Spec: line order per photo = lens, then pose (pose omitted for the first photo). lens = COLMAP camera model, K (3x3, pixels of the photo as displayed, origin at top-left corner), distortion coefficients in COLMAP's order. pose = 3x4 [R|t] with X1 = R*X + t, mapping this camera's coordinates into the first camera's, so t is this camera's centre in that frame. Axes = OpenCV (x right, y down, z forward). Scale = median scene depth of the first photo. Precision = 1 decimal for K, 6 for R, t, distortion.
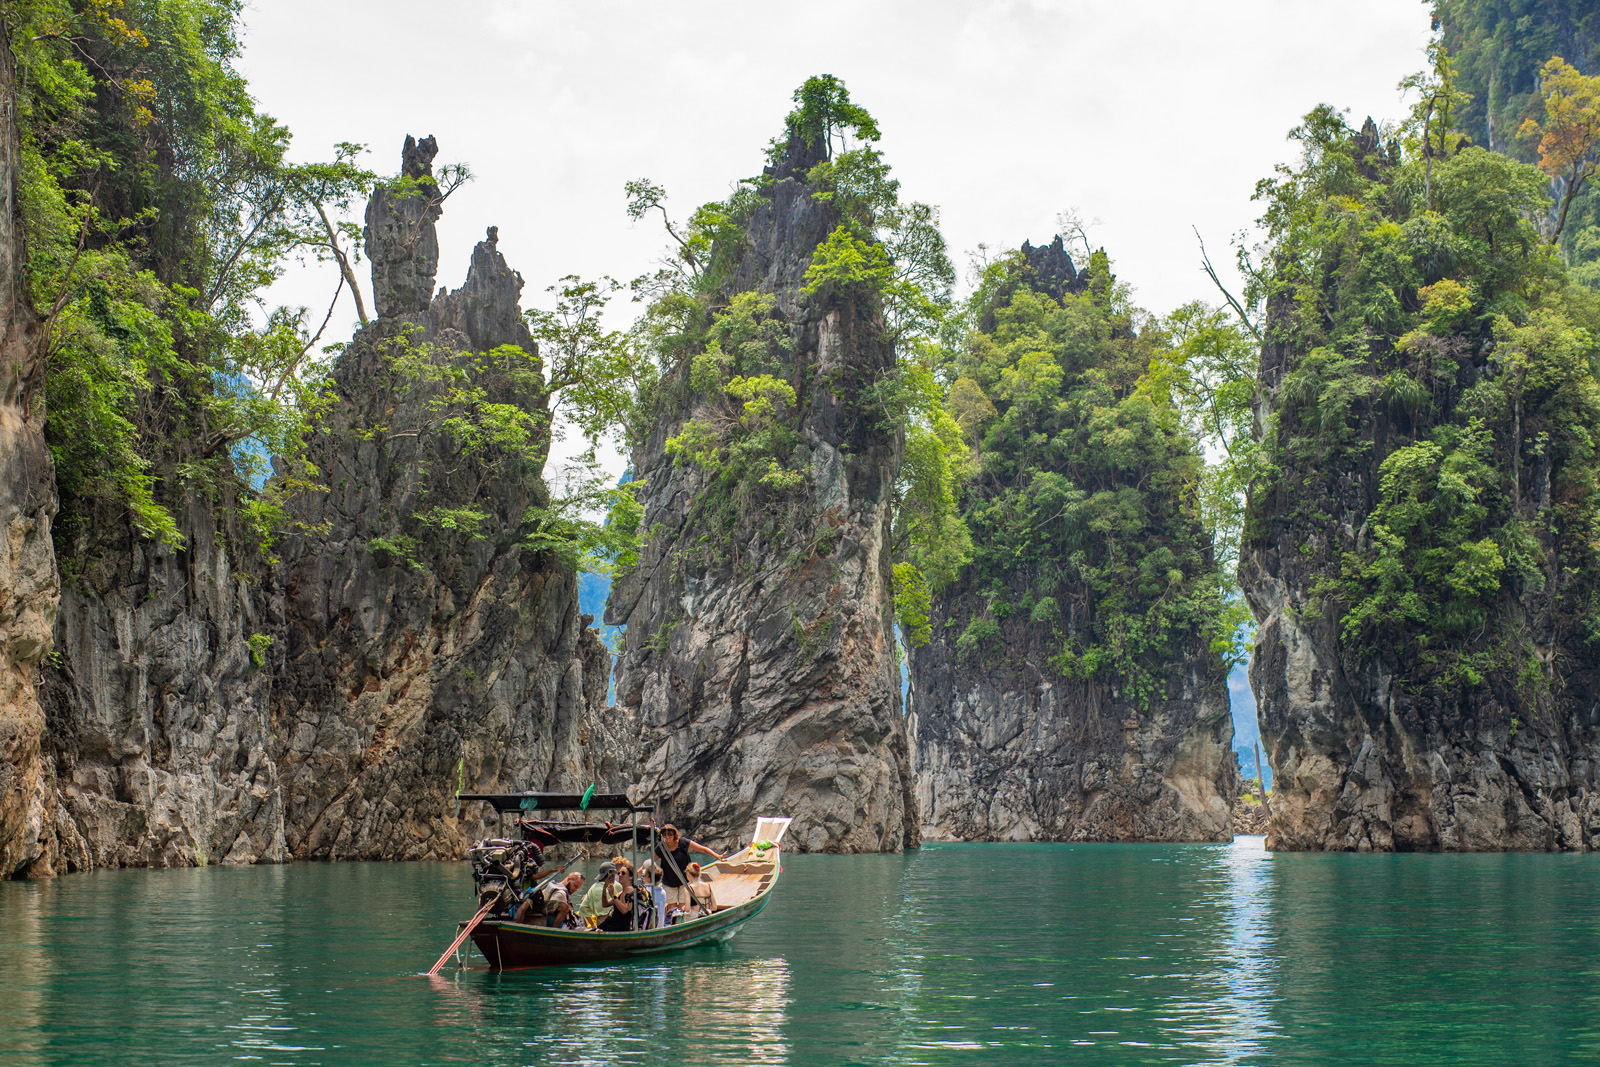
lens RADIAL K [[3791.4, 0, 800.0], [0, 3791.4, 533.5], [0, 0, 1]] dist [-0.101689, -1.311882]
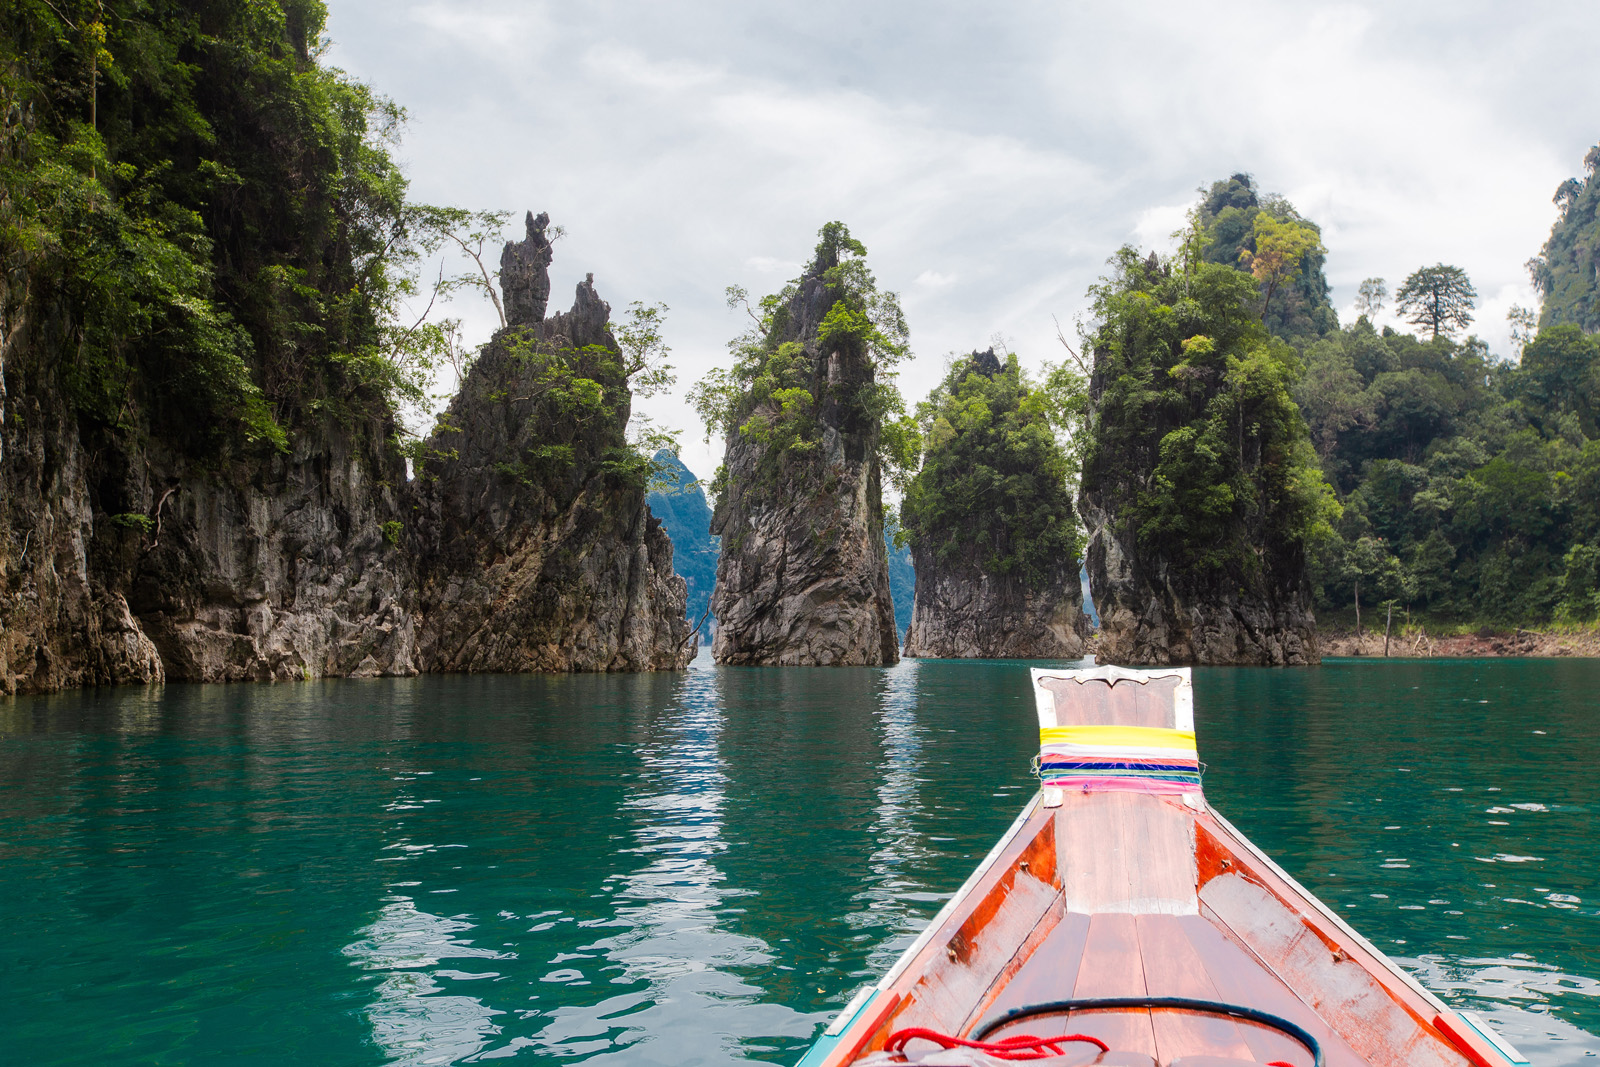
lens RADIAL K [[1549.2, 0, 791.1], [0, 1549.2, 530.3], [0, 0, 1]] dist [-0.012875, 0.030310]
pose [[0.996565, -0.007250, -0.082498, 0.044698], [0.007245, 0.999974, -0.000369, 0.022296], [0.082498, -0.000230, 0.996591, 0.288105]]
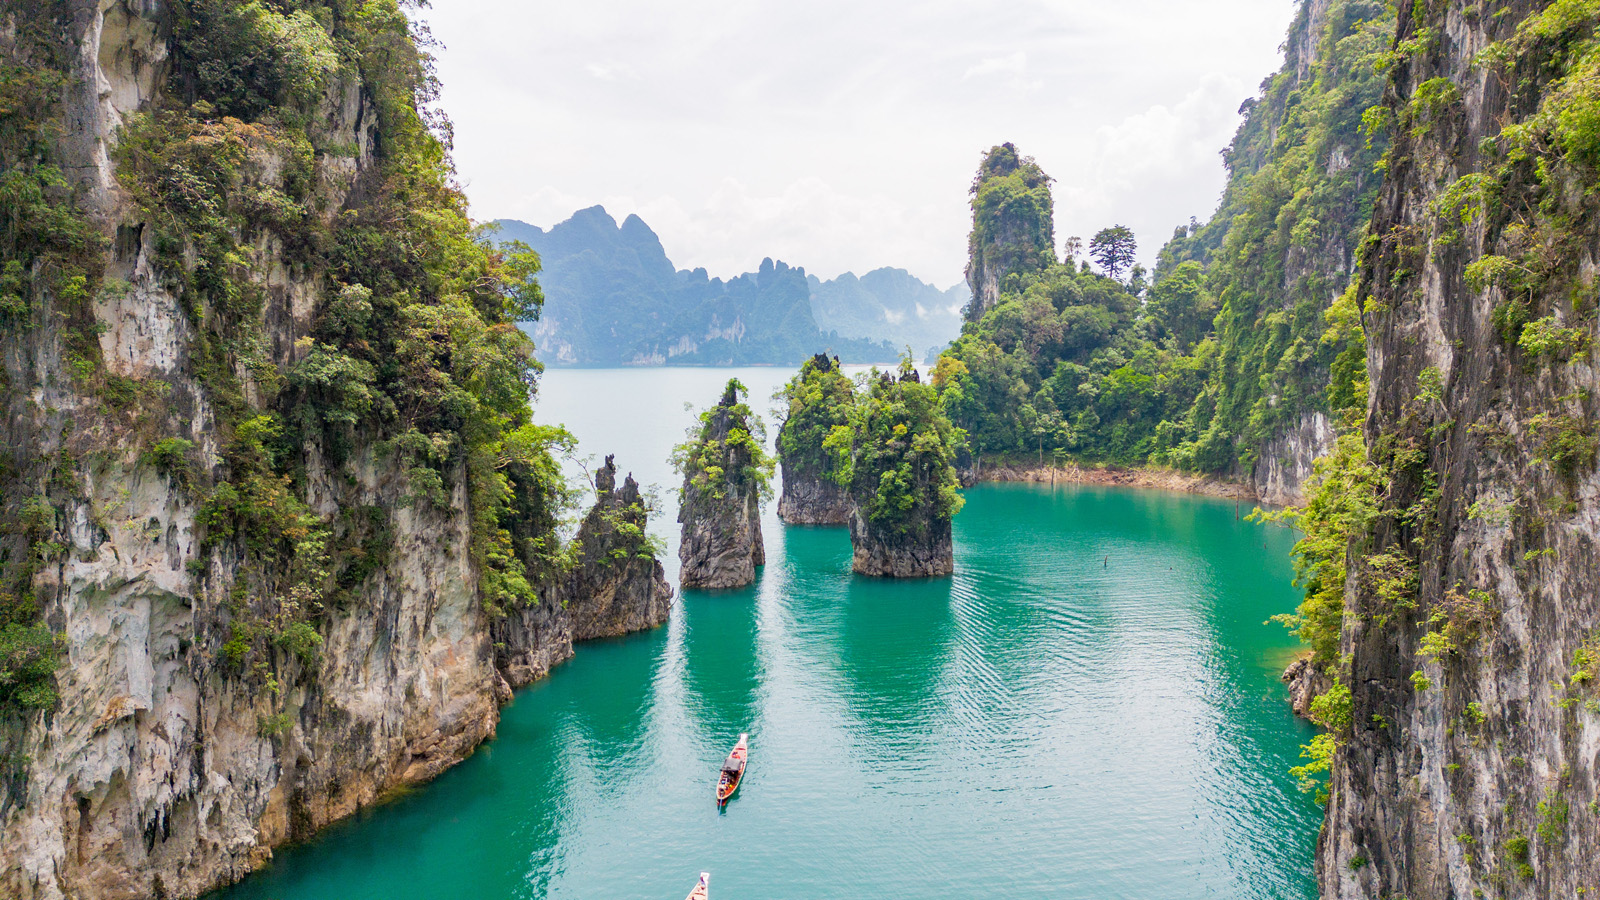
lens RADIAL K [[1139.8, 0, 800.0], [0, 1139.8, 450.0], [0, 0, 1]] dist [0.194933, -0.362373]
pose [[0.999778, 0.003767, -0.020723, 0.098124], [-0.000294, 0.986277, 0.165102, -0.242493], [0.021061, -0.165059, 0.986059, -0.144884]]
